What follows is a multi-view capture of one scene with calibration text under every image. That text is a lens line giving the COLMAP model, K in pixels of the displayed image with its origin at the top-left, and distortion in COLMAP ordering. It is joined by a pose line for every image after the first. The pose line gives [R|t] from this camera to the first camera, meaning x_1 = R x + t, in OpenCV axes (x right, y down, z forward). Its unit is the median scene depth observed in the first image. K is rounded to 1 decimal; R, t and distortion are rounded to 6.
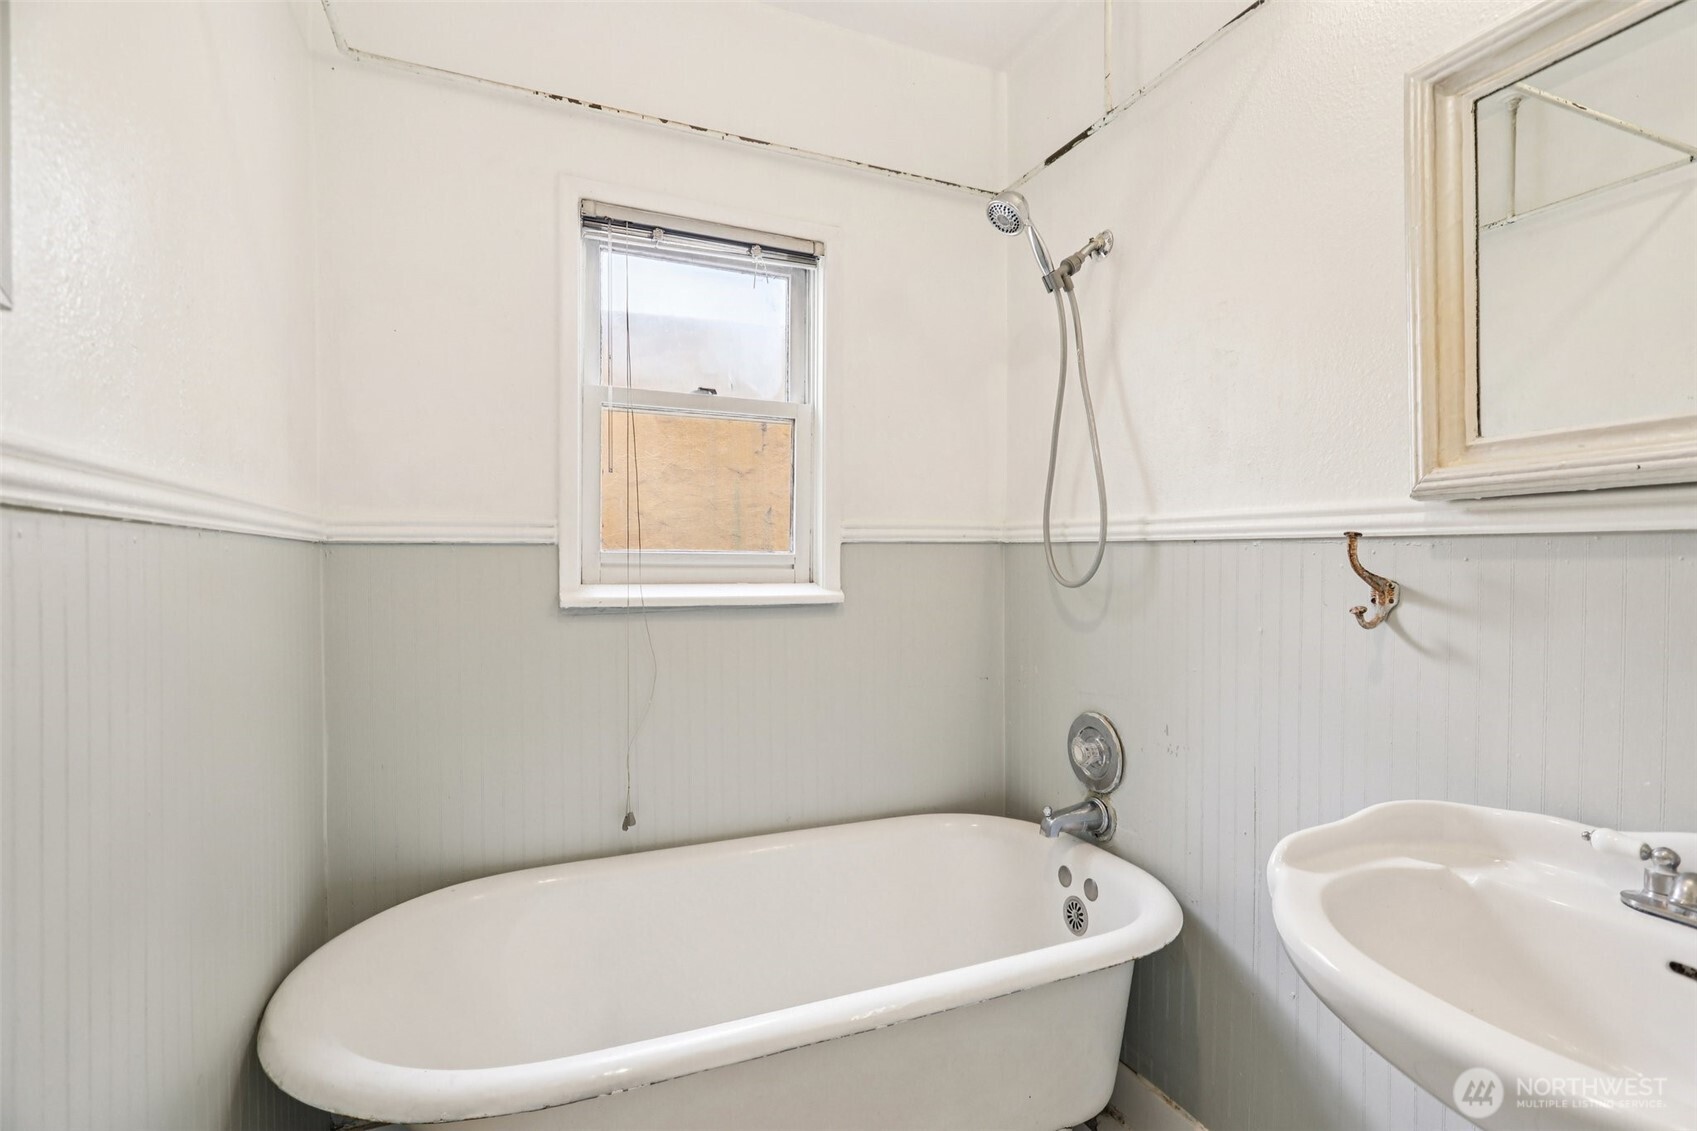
lens RADIAL K [[800.2, 0, 847.4], [0, 800.2, 564.1], [0, 0, 1]] dist [-0.001166, 0.001164]
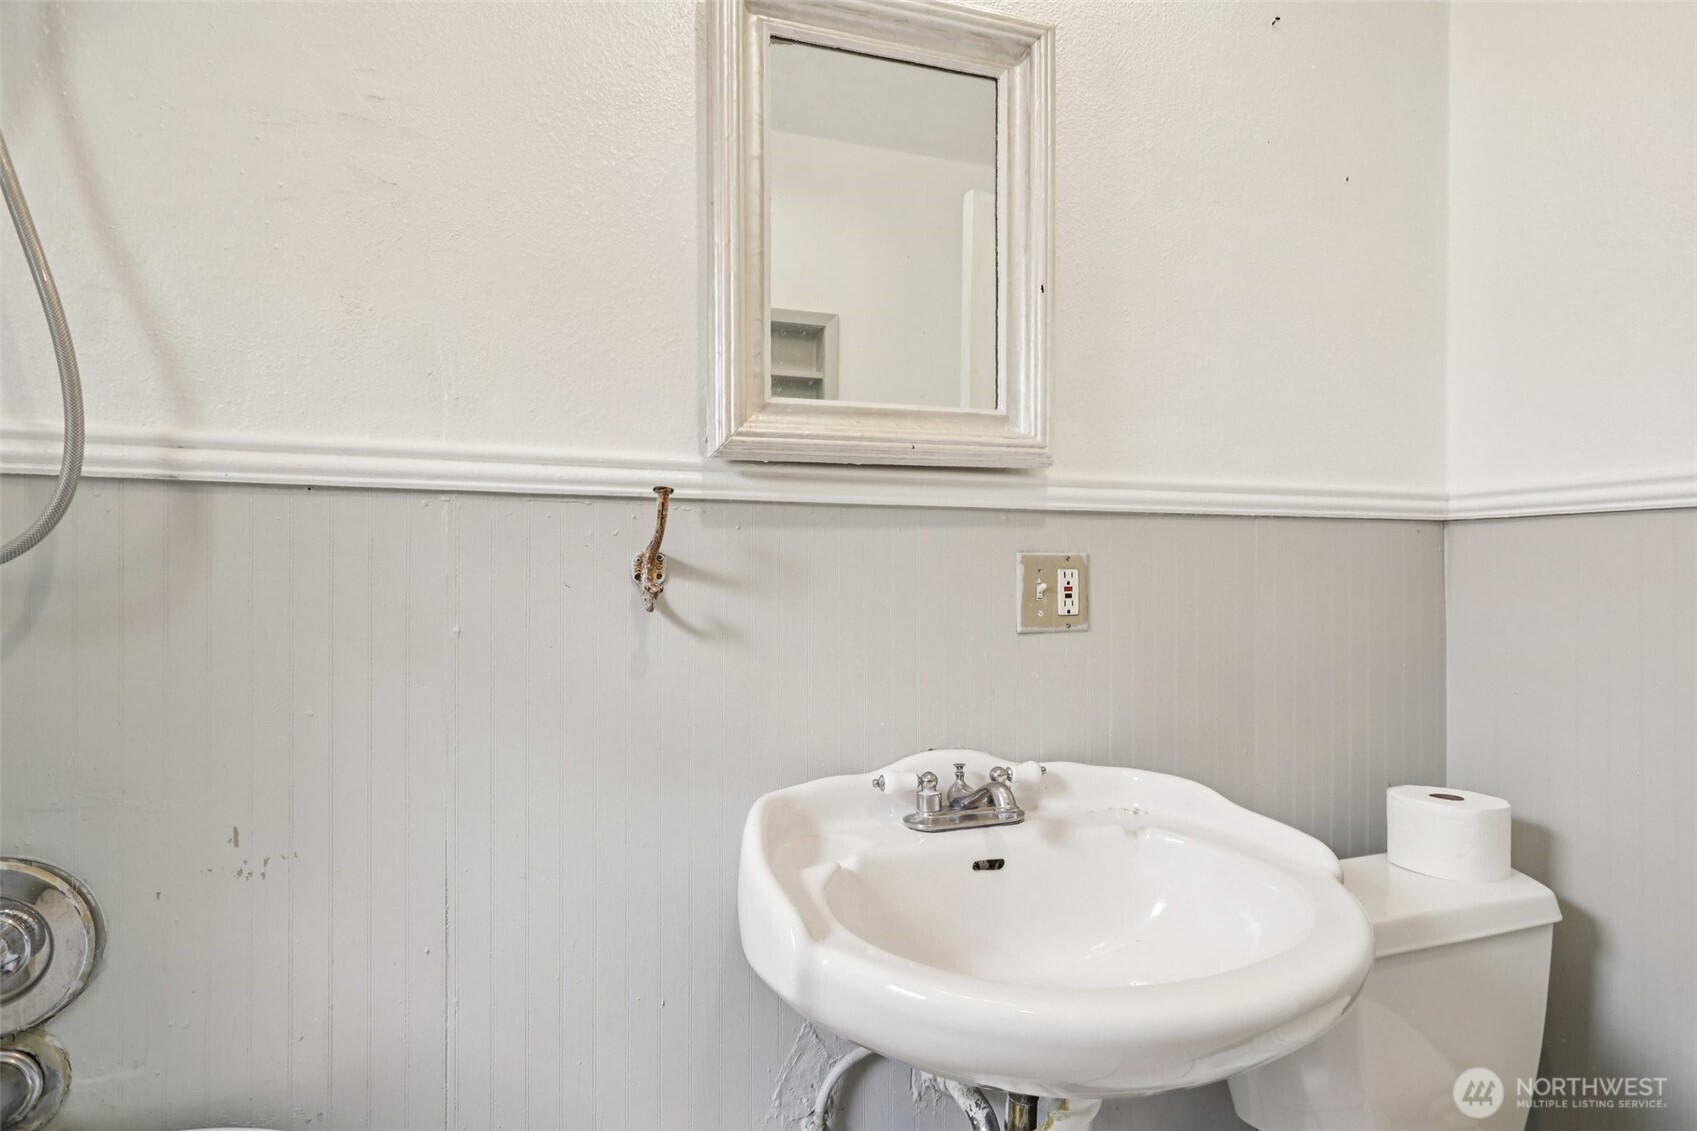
lens RADIAL K [[800.2, 0, 848.7], [0, 800.2, 565.3], [0, 0, 1]] dist [-0.001166, 0.001164]
pose [[0.099249, -0.032361, 0.994536, -0.117096], [-0.005824, 0.999435, 0.033102, 0.005921], [-0.995046, -0.009078, 0.099004, 0.718327]]
